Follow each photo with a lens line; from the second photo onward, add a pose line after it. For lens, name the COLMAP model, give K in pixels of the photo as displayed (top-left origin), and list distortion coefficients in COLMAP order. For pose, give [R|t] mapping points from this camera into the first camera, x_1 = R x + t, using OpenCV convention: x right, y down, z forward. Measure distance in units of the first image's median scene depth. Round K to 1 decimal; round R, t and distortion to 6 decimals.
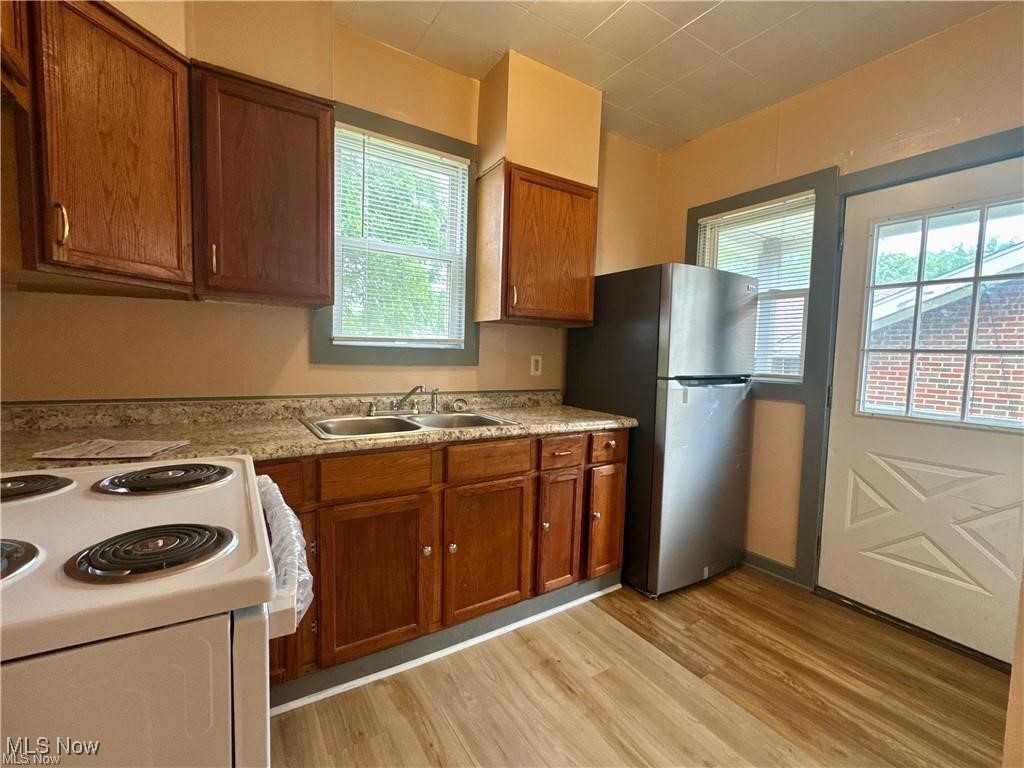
lens RADIAL K [[461.4, 0, 517.0], [0, 461.4, 386.2], [0, 0, 1]] dist [-0.002086, 0.000122]
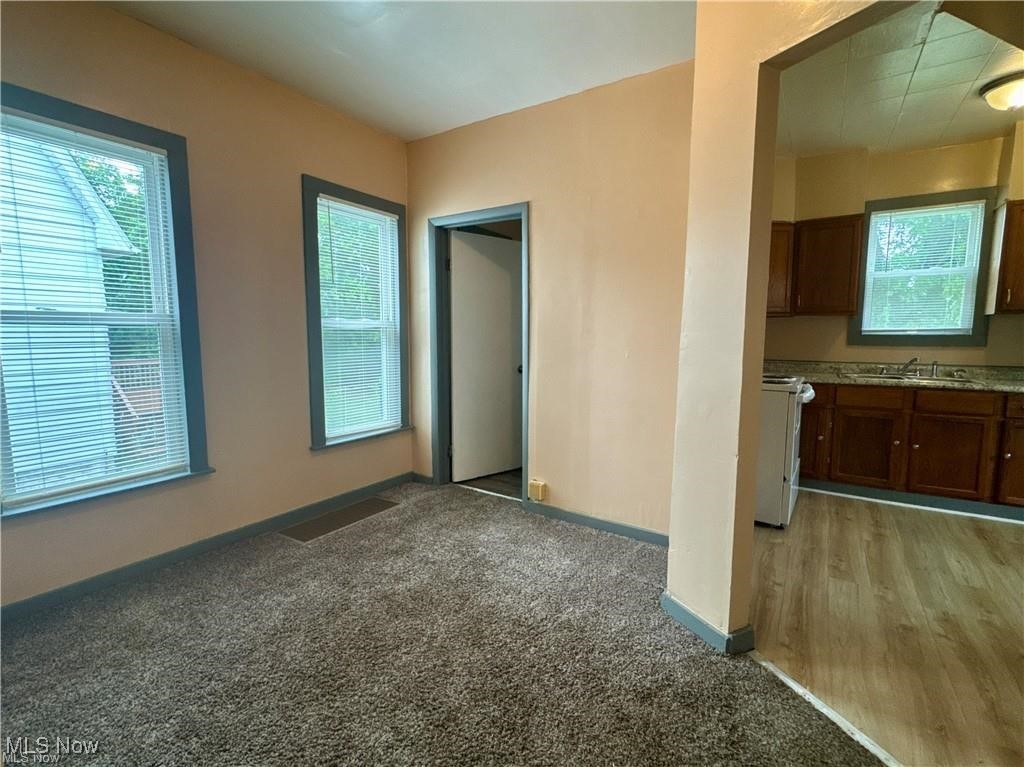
lens RADIAL K [[461.4, 0, 515.4], [0, 461.4, 378.8], [0, 0, 1]] dist [-0.002086, 0.000122]
pose [[0.408802, 0.062037, -0.910512, 0.739056], [-0.052990, 0.997617, 0.044180, 0.079281], [0.911083, 0.030187, 0.411116, -1.026522]]
